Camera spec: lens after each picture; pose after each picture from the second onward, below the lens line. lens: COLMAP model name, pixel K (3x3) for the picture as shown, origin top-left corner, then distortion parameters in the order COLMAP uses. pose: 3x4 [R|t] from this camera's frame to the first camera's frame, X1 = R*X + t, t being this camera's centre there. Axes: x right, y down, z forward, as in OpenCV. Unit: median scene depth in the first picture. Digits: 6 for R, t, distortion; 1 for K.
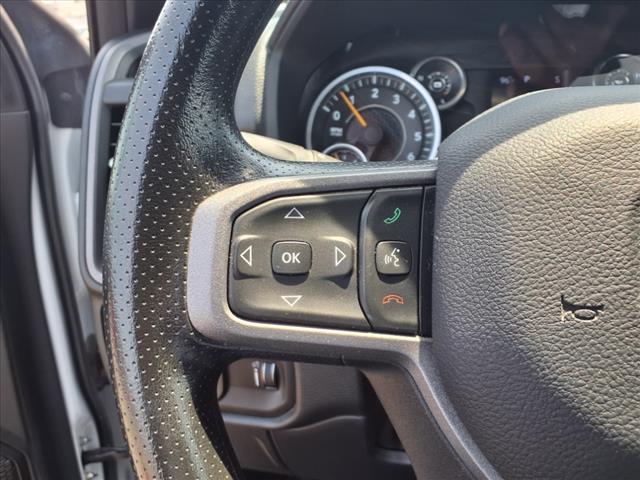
lens RADIAL K [[501.0, 0, 331.6], [0, 501.0, 238.8], [0, 0, 1]] dist [0.109666, -0.227719]
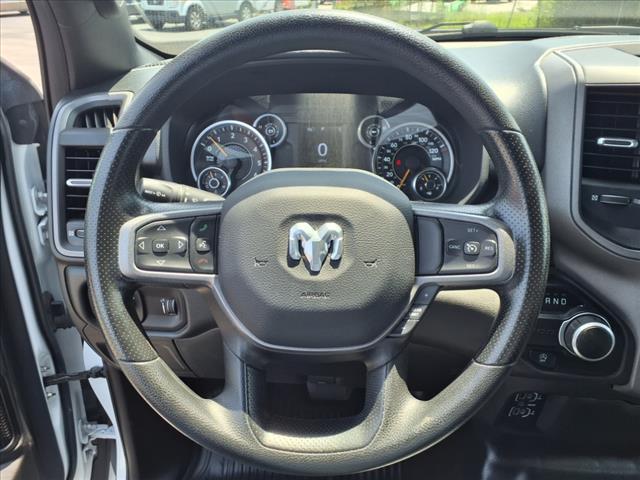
lens RADIAL K [[501.0, 0, 331.6], [0, 501.0, 238.8], [0, 0, 1]] dist [0.109666, -0.227719]
pose [[0.992014, -0.021819, 0.124227, 0.205472], [0.012092, 0.996839, 0.078516, -0.083723], [-0.125548, -0.076387, 0.989142, -0.732894]]
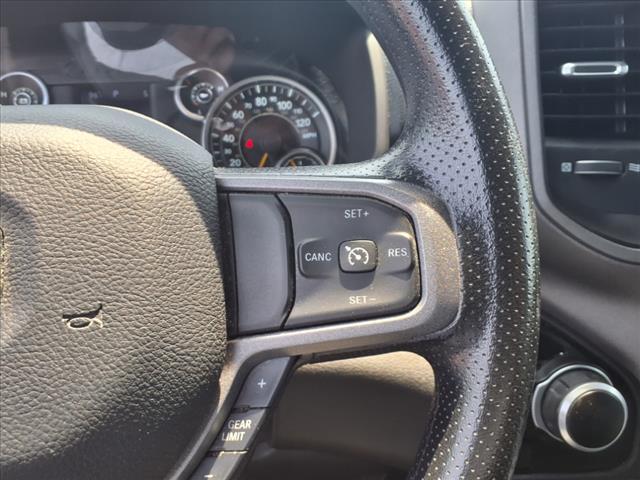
lens RADIAL K [[501.0, 0, 331.6], [0, 501.0, 238.8], [0, 0, 1]] dist [0.109666, -0.227719]
pose [[0.955367, -0.076528, 0.285339, 0.507168], [0.081518, 0.996656, -0.005635, 0.015464], [-0.283953, 0.028644, 0.958410, -0.083306]]
